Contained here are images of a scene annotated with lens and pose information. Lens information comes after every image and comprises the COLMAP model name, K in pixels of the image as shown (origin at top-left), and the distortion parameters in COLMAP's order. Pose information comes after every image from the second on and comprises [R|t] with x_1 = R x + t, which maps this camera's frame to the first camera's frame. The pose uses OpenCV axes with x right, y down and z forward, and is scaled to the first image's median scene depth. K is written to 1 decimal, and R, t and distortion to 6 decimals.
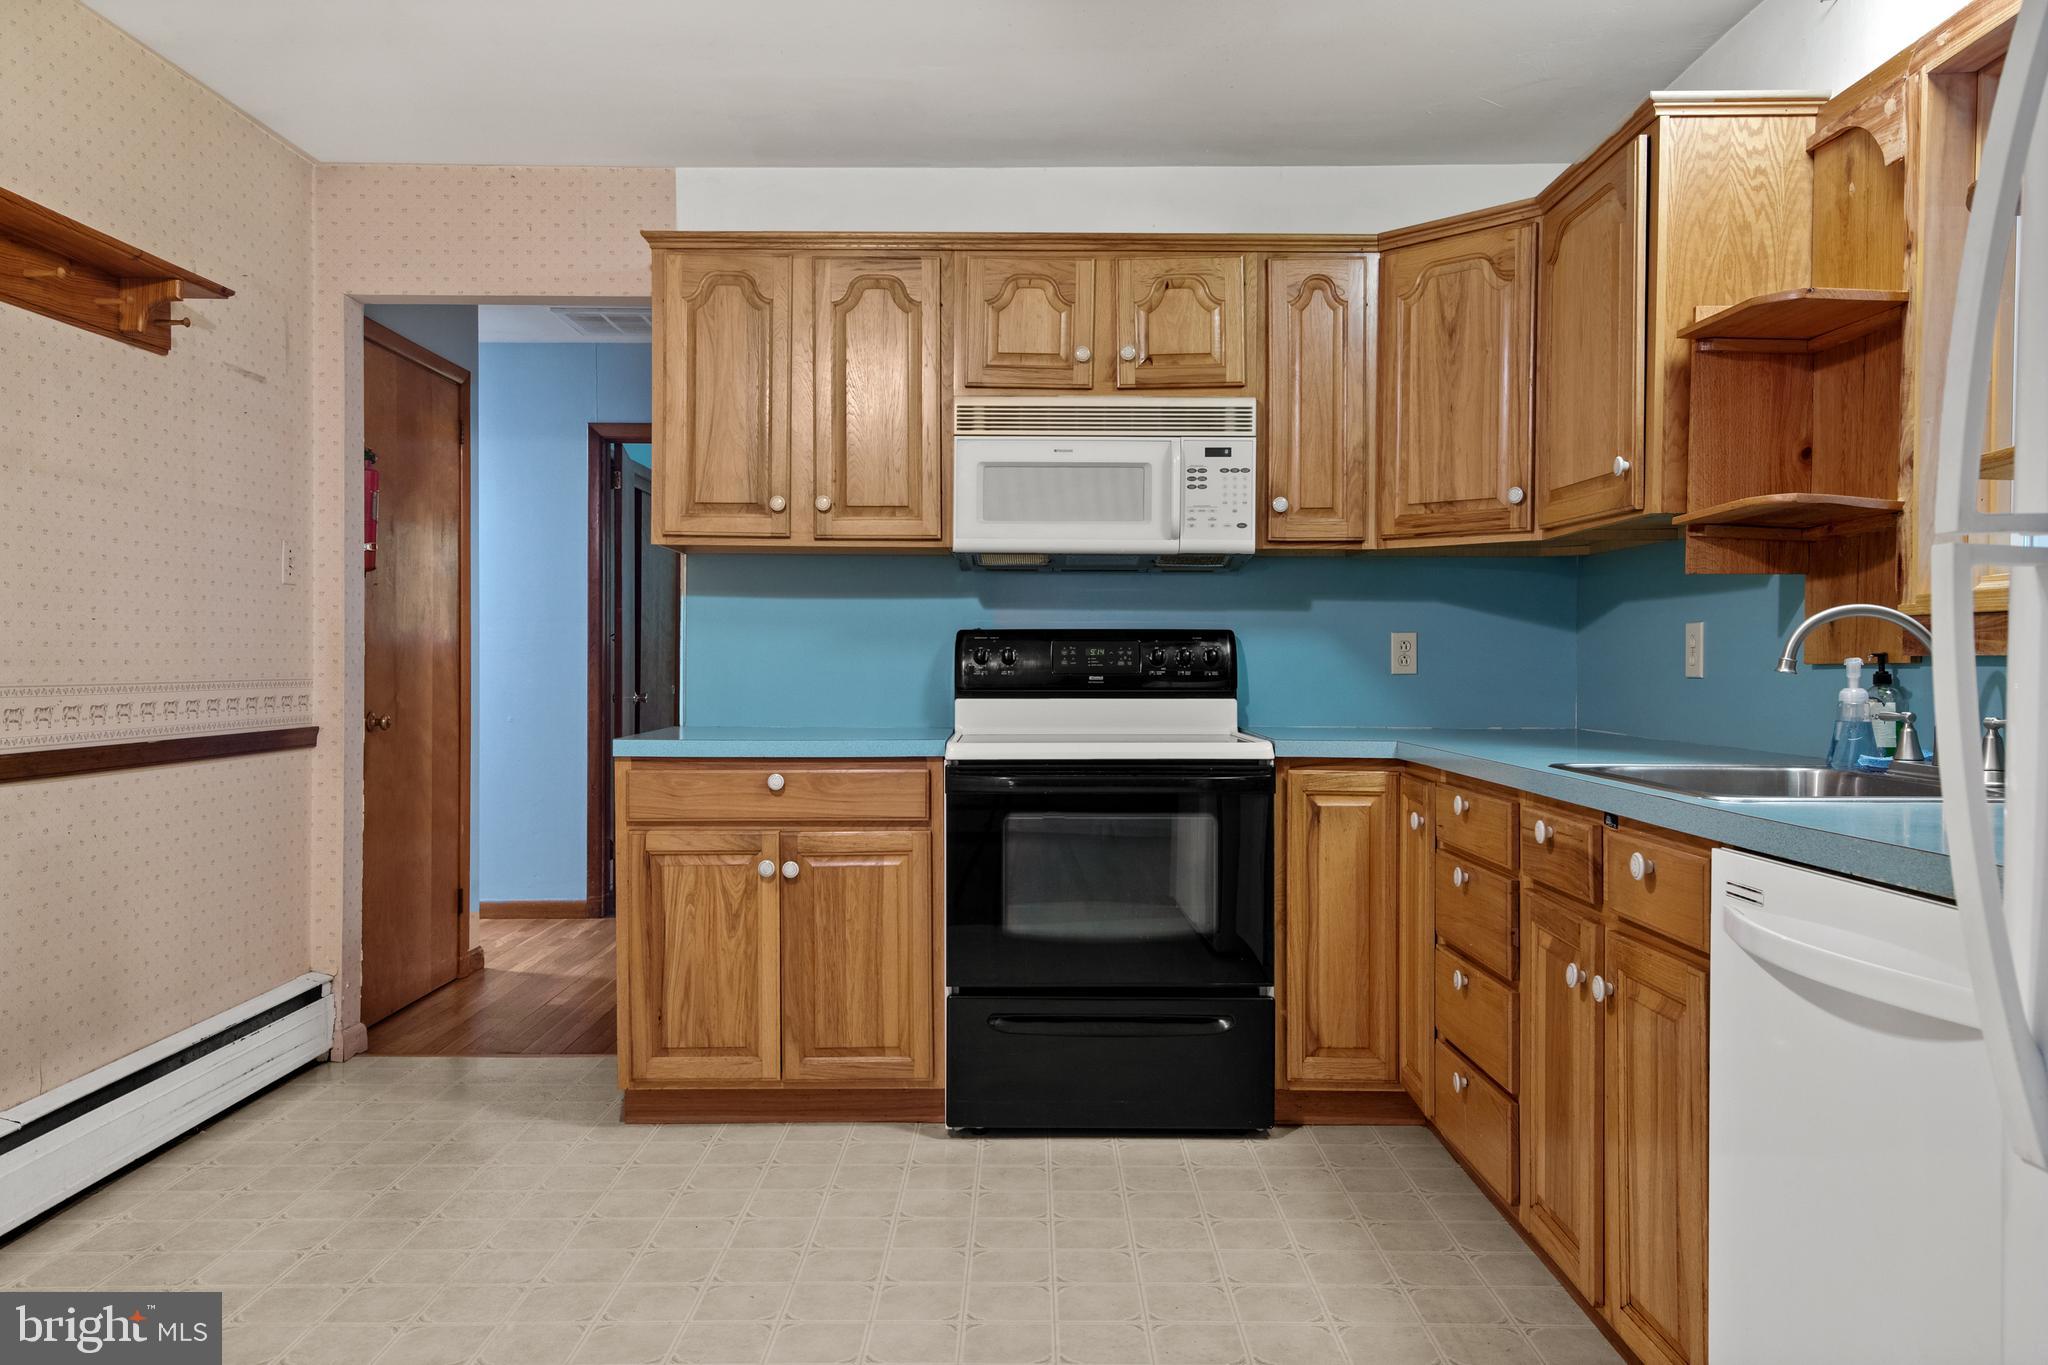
lens RADIAL K [[1441.8, 0, 1022.8], [0, 1441.8, 672.6], [0, 0, 1]] dist [0.029597, 0.000500]
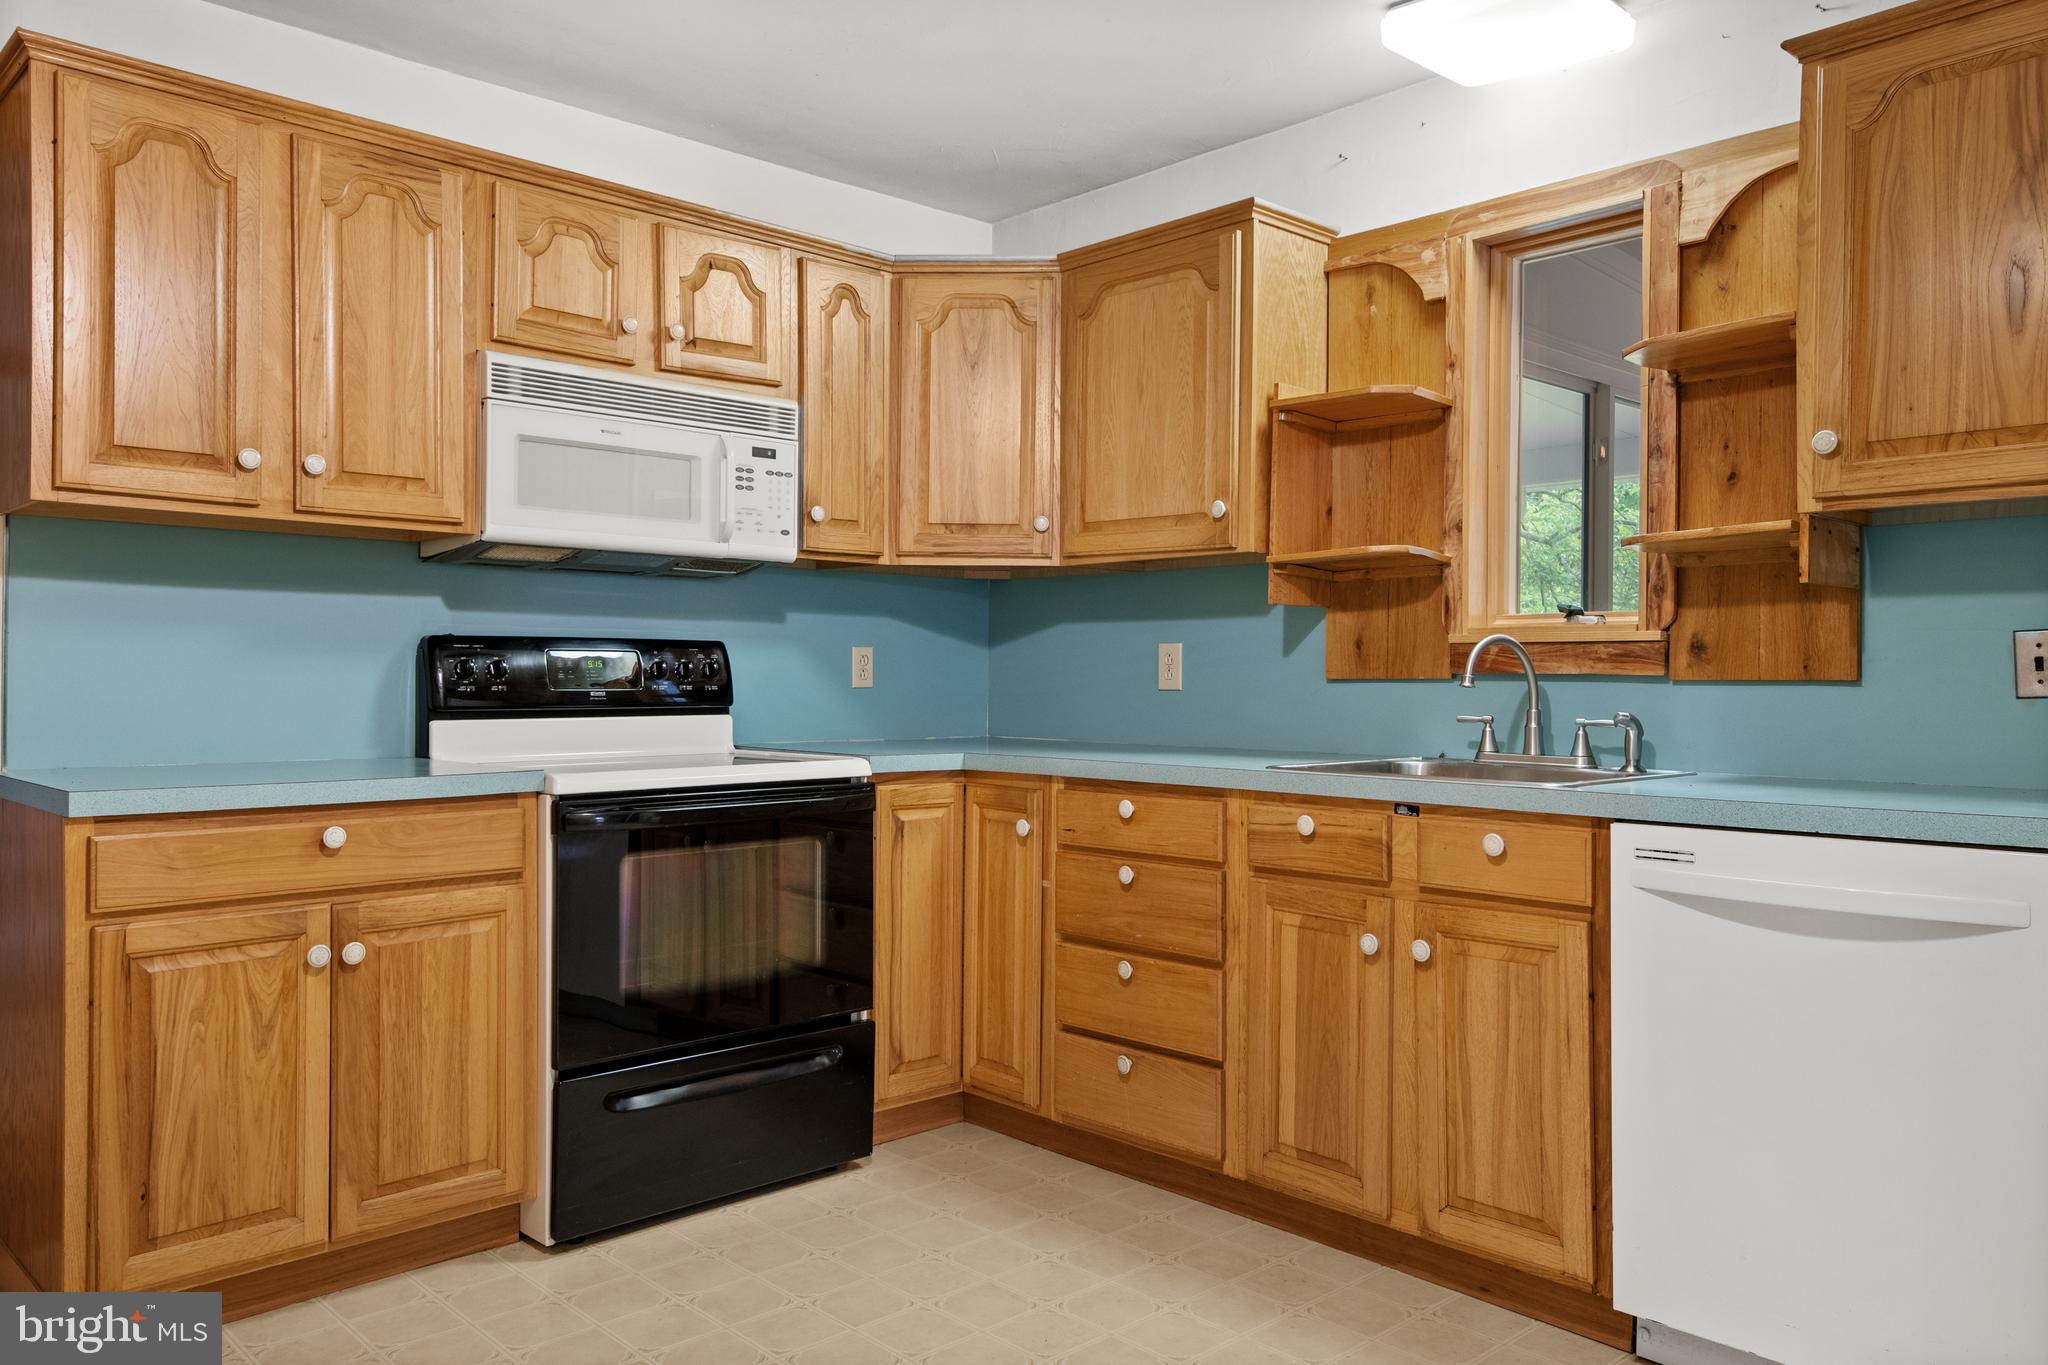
lens RADIAL K [[1459.9, 0, 970.9], [0, 1459.9, 672.7], [0, 0, 1]] dist [0.030009, 0.003654]
pose [[0.739538, 0.002441, 0.673111, -0.434302], [0.002362, 0.999978, -0.006222, -0.003364], [-0.673111, 0.006192, 0.739516, 0.219169]]
